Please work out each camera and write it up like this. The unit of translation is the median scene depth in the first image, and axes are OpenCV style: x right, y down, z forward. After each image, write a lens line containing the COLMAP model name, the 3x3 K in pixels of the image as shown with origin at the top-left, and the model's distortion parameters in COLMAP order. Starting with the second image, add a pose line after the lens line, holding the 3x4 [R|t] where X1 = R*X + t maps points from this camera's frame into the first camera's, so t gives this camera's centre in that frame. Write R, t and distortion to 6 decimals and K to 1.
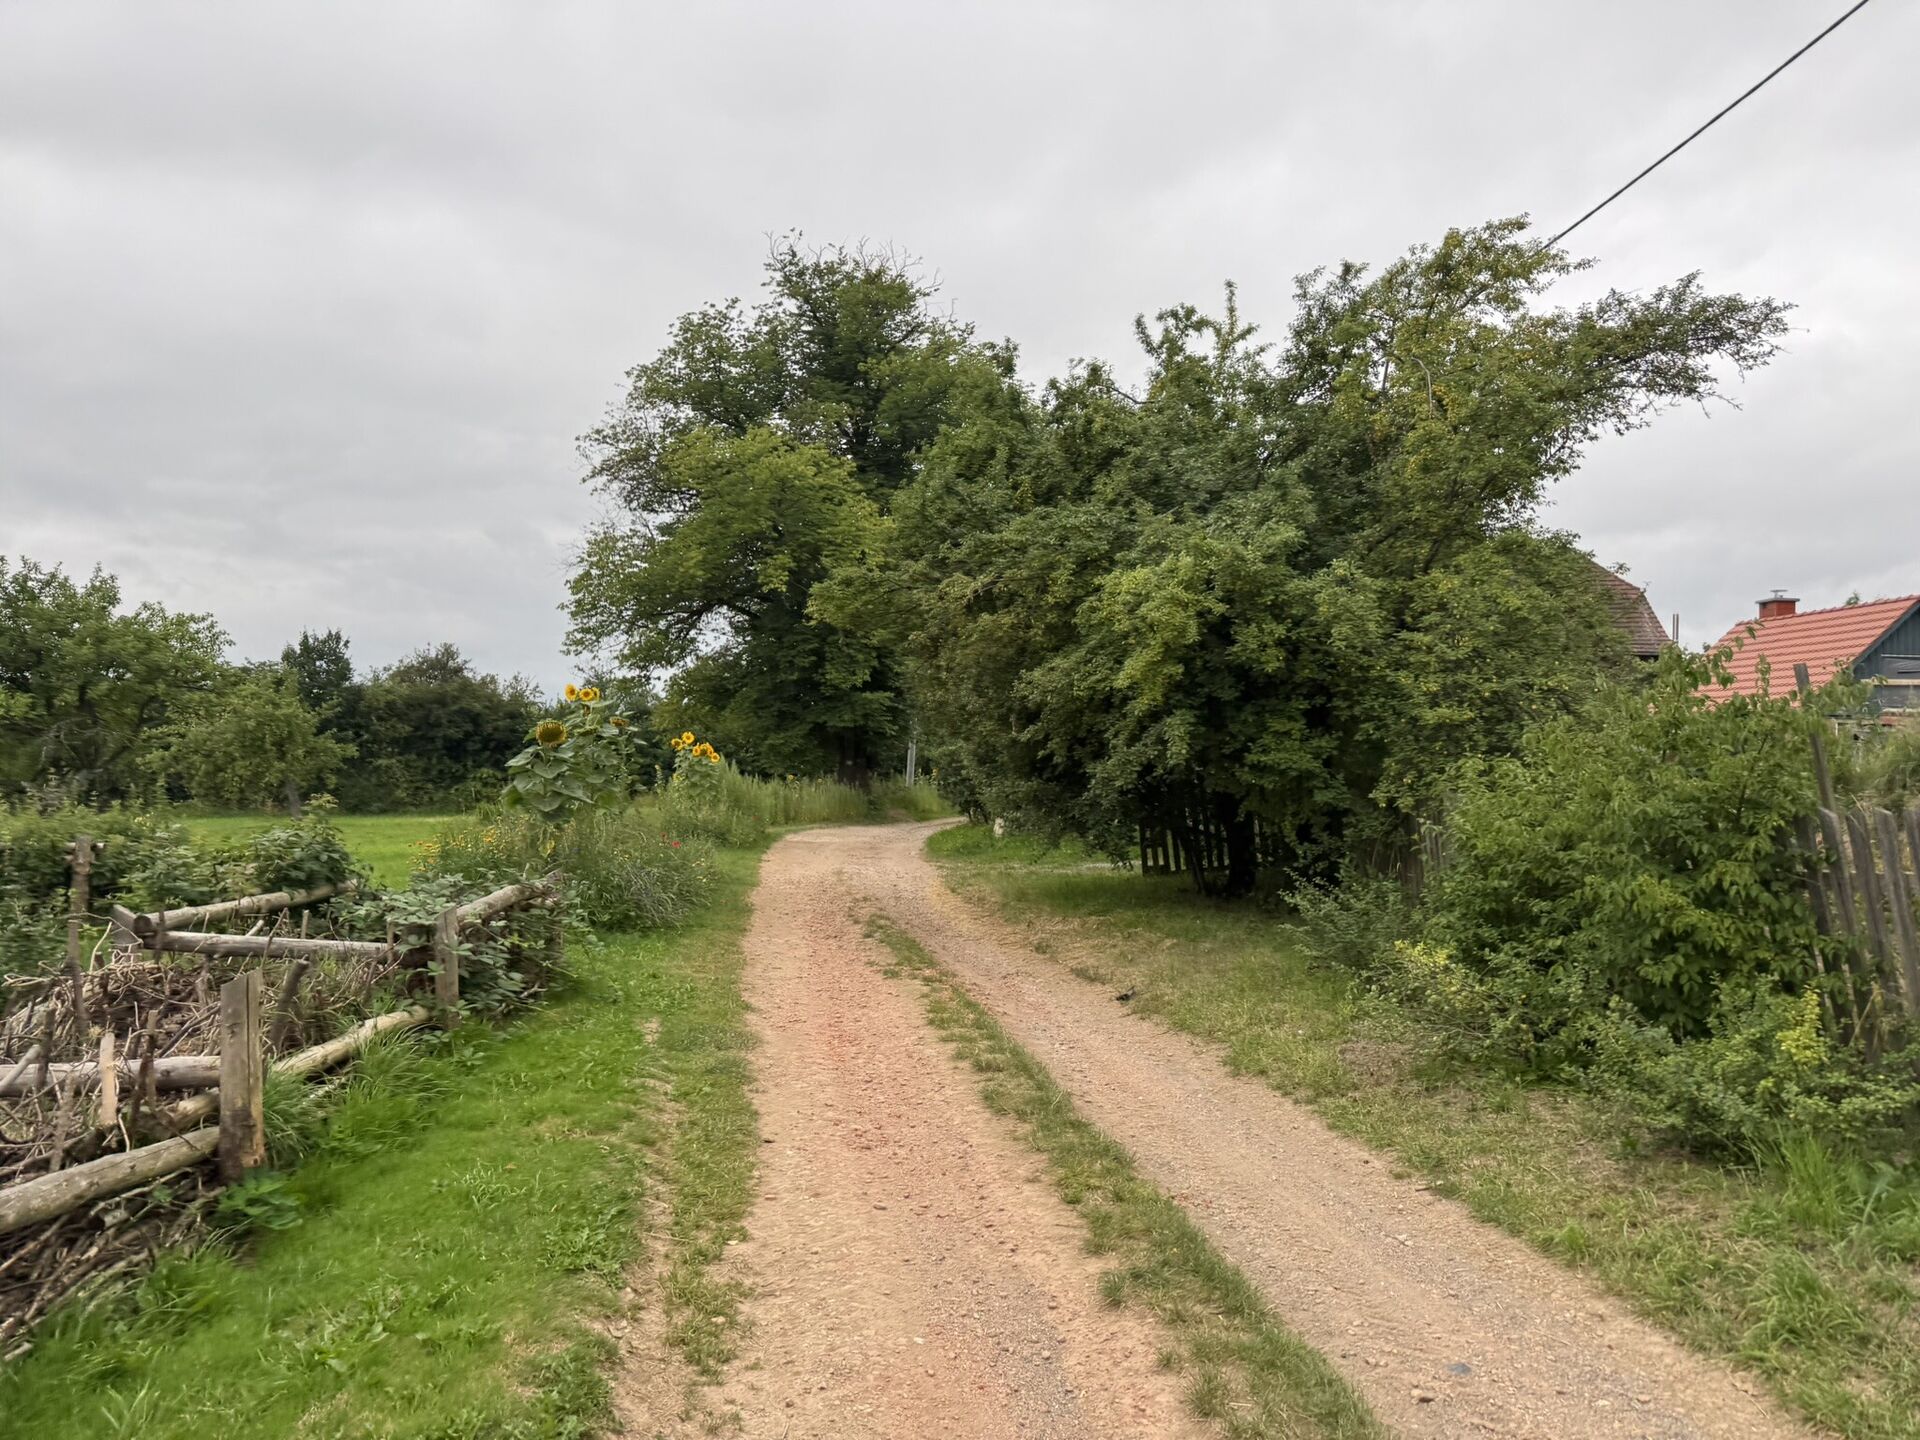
lens RADIAL K [[1338.8, 0, 1002.5], [0, 1338.8, 727.3], [0, 0, 1]] dist [0.065926, -0.004358]
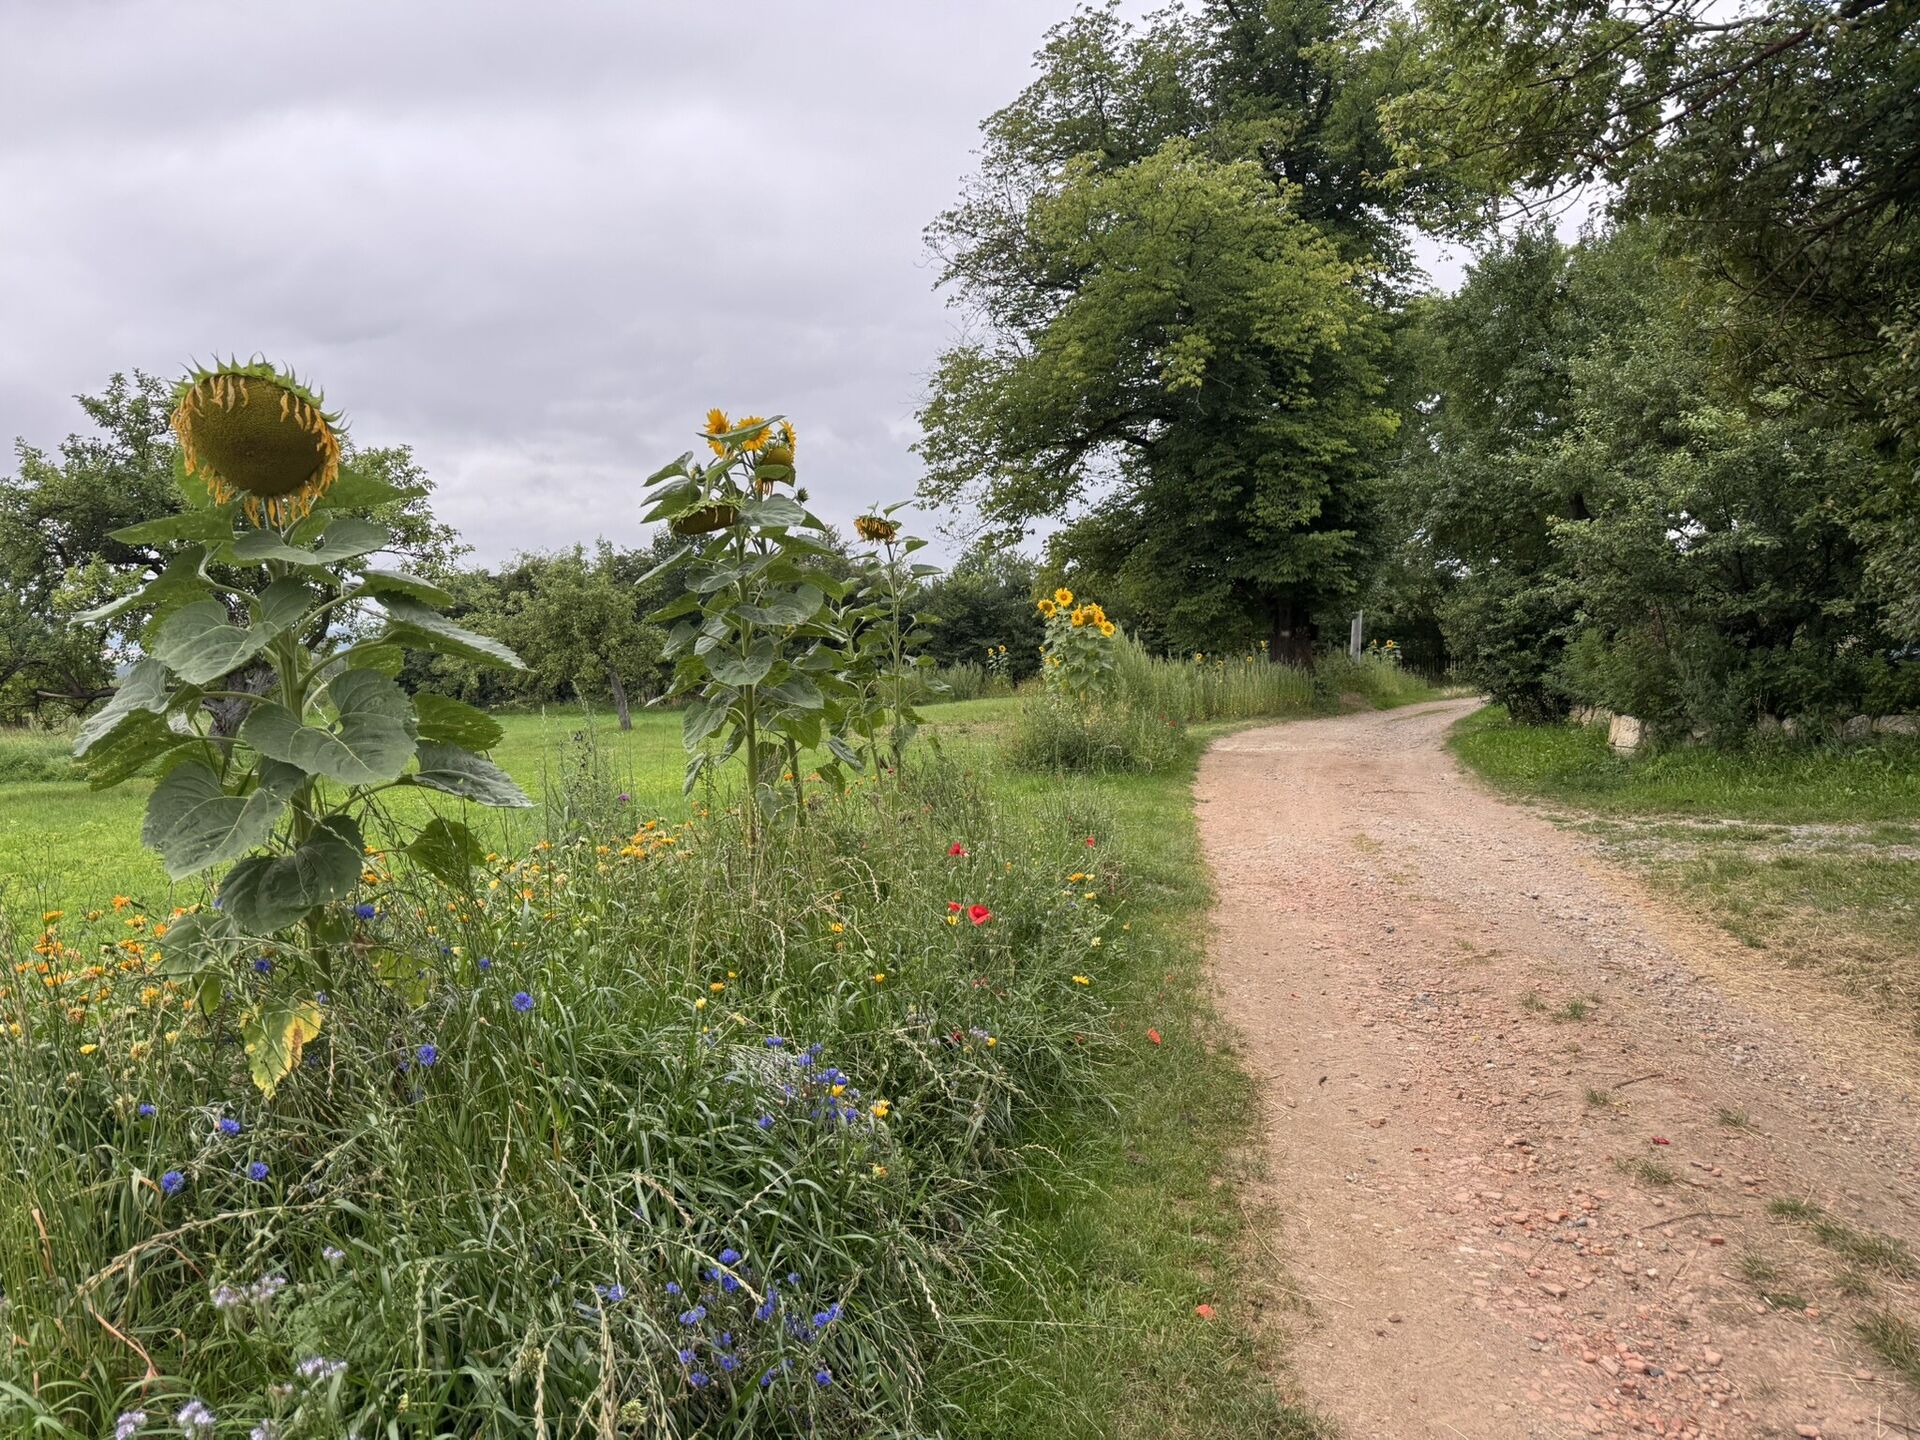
lens RADIAL K [[1338.8, 0, 962.1], [0, 1338.8, 723.1], [0, 0, 1]] dist [0.065926, -0.004358]
pose [[0.949021, -0.012987, -0.314945, -0.053862], [0.040498, 0.995894, 0.080965, 0.008801], [0.312601, -0.089592, 0.945650, 0.251011]]
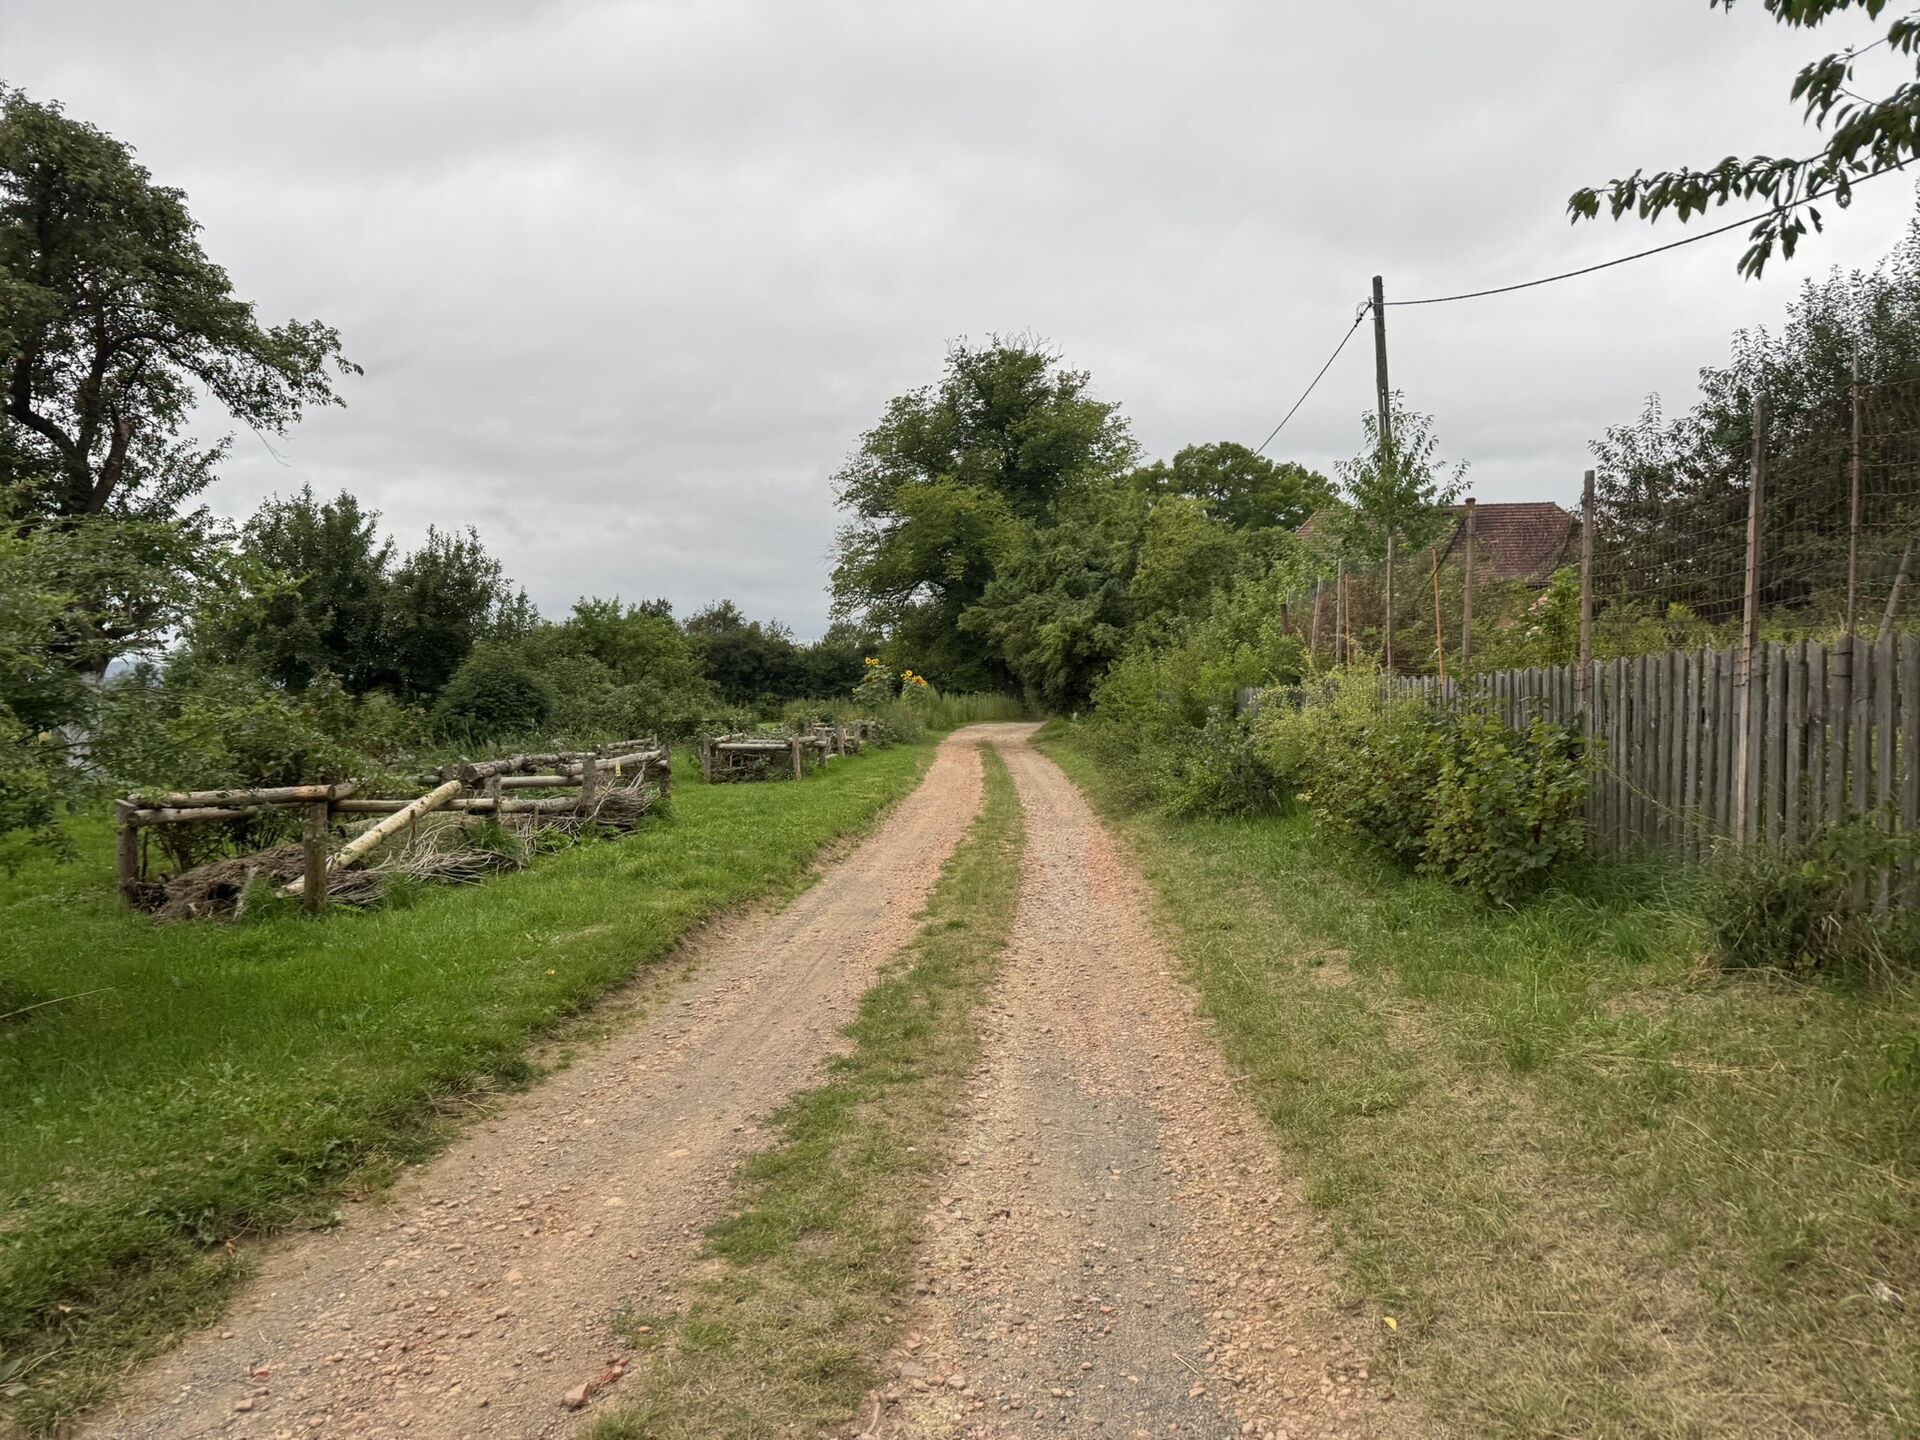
lens RADIAL K [[1338.8, 0, 959.2], [0, 1338.8, 717.5], [0, 0, 1]] dist [0.065926, -0.004358]
pose [[0.982546, -0.024141, -0.184447, 0.113725], [0.034601, 0.997957, 0.053701, -0.017992], [0.182774, -0.059145, 0.981374, -0.527949]]
